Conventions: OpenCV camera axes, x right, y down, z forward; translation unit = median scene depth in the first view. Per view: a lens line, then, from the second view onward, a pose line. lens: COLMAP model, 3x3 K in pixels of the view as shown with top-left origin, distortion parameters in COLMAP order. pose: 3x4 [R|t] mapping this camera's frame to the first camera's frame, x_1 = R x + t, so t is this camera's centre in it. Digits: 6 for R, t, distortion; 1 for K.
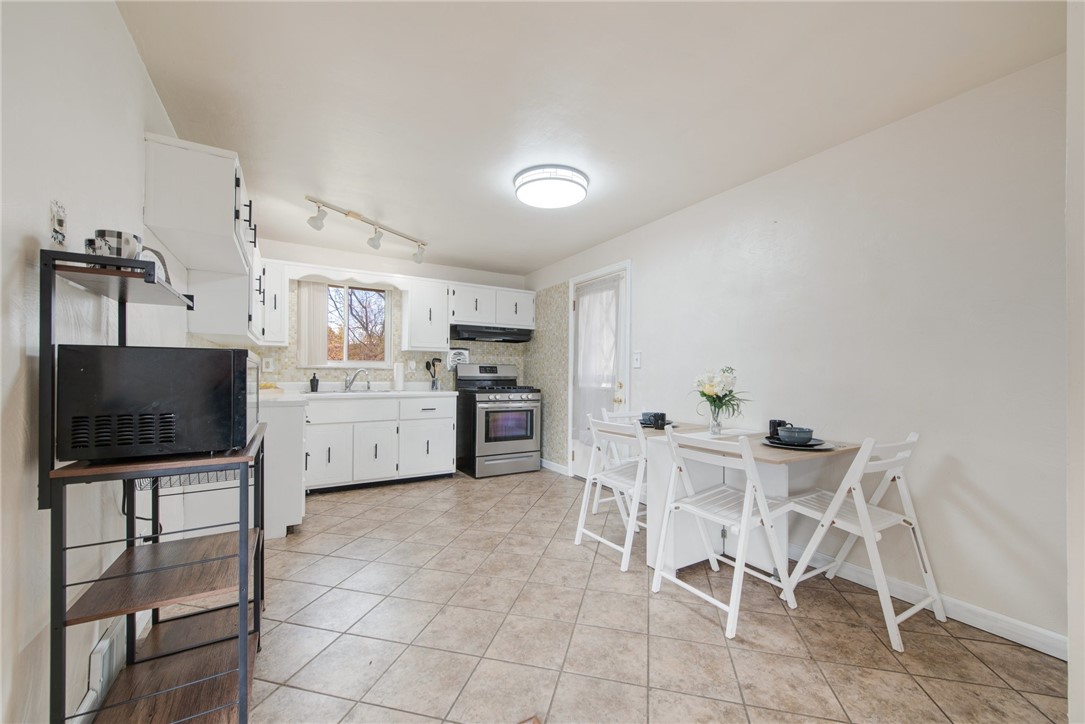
lens RADIAL K [[431.8, 0, 542.1], [0, 431.8, 373.4], [0, 0, 1]] dist [0.013086, -0.000180]
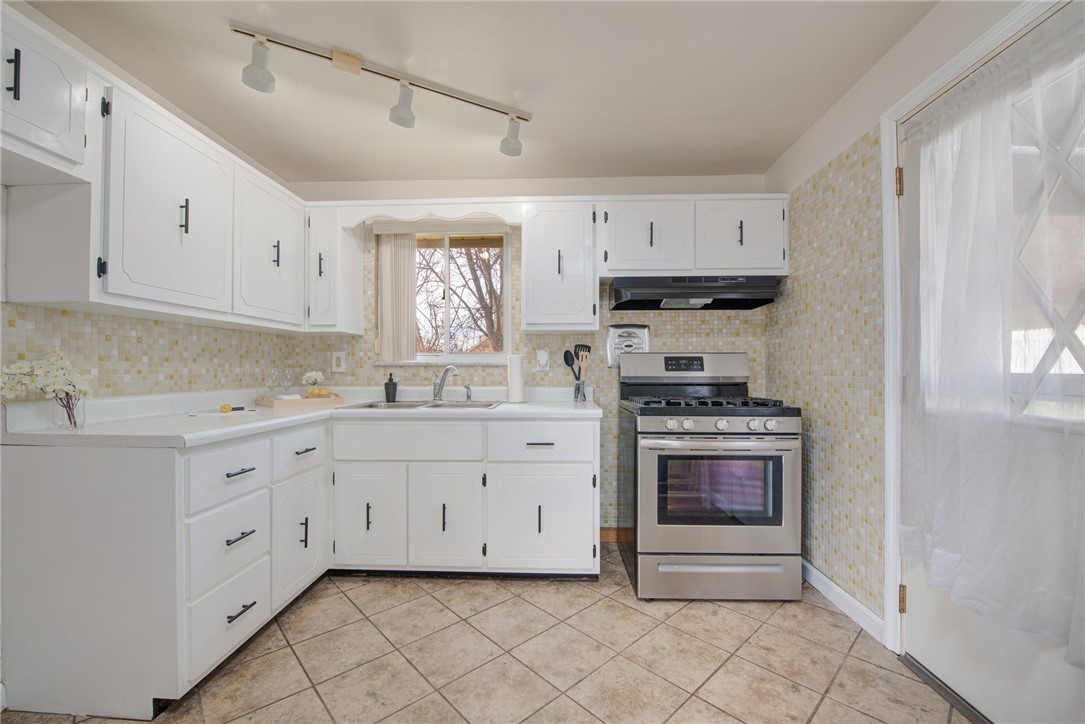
lens RADIAL K [[444.7, 0, 541.5], [0, 444.7, 366.7], [0, 0, 1]] dist [-0.016154, -0.000726]
pose [[0.839053, -0.013065, -0.543894, 0.020378], [0.008956, 0.999908, -0.010204, -0.001536], [0.543977, 0.003691, 0.839092, 0.536725]]
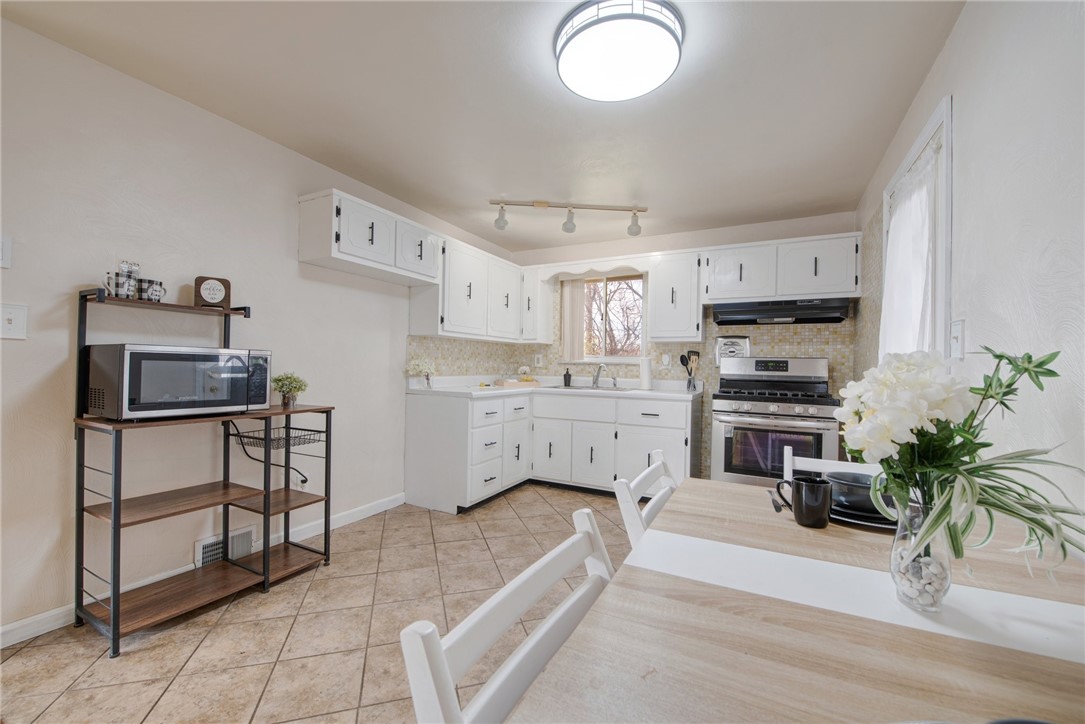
lens RADIAL K [[431.8, 0, 539.4], [0, 431.8, 363.9], [0, 0, 1]] dist [-0.006241, -0.000311]
pose [[0.520903, -0.001591, -0.853615, 0.294476], [-0.013710, 0.999854, -0.010230, 0.000398], [0.853506, 0.017032, 0.520805, 0.388038]]
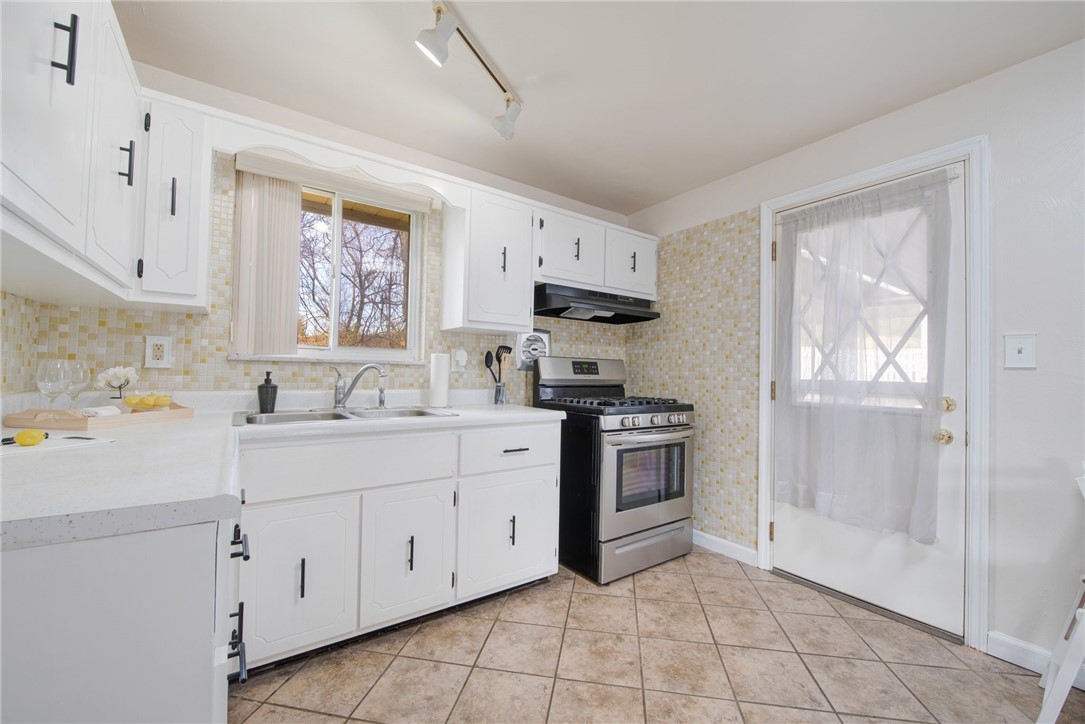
lens RADIAL K [[431.8, 0, 539.4], [0, 431.8, 363.9], [0, 0, 1]] dist [-0.006241, -0.000311]
pose [[0.996826, 0.011963, 0.078712, -0.260774], [-0.010618, 0.999791, -0.017486, -0.003812], [-0.078904, 0.016594, 0.996744, 0.495256]]
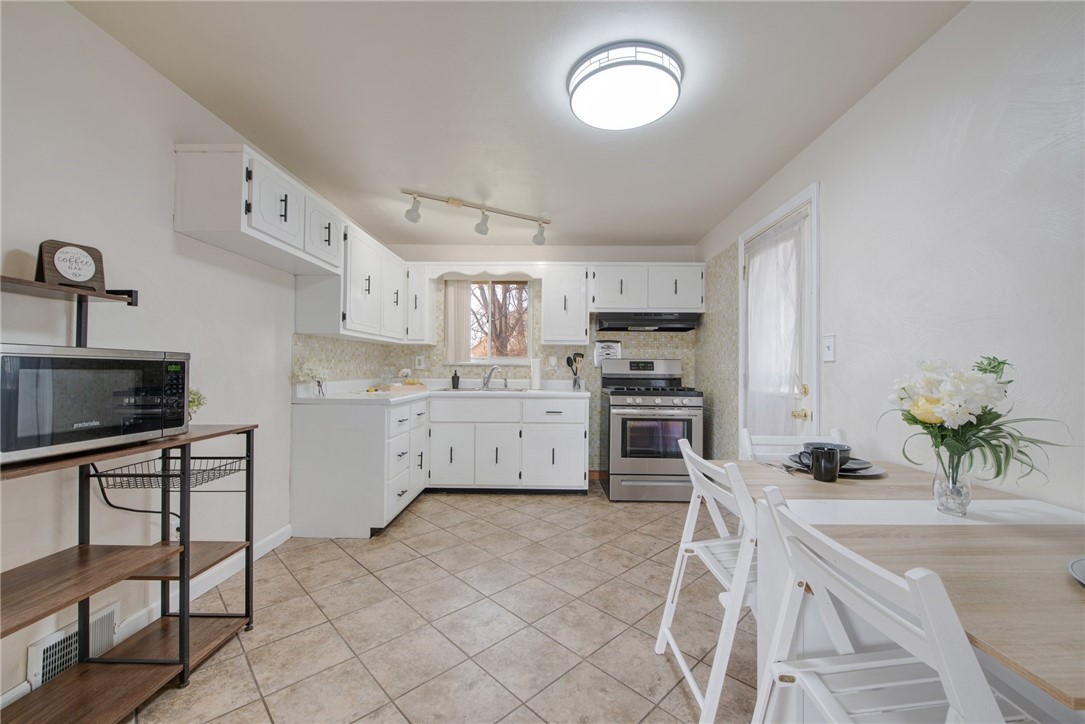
lens RADIAL K [[432.1, 0, 542.5], [0, 432.1, 362.0], [0, 0, 1]] dist [-0.003709, -0.000438]
pose [[0.849360, -0.009539, -0.527728, 0.164254], [-0.000011, 0.999836, -0.018090, -0.001520], [0.527815, 0.015371, 0.849220, 0.242164]]
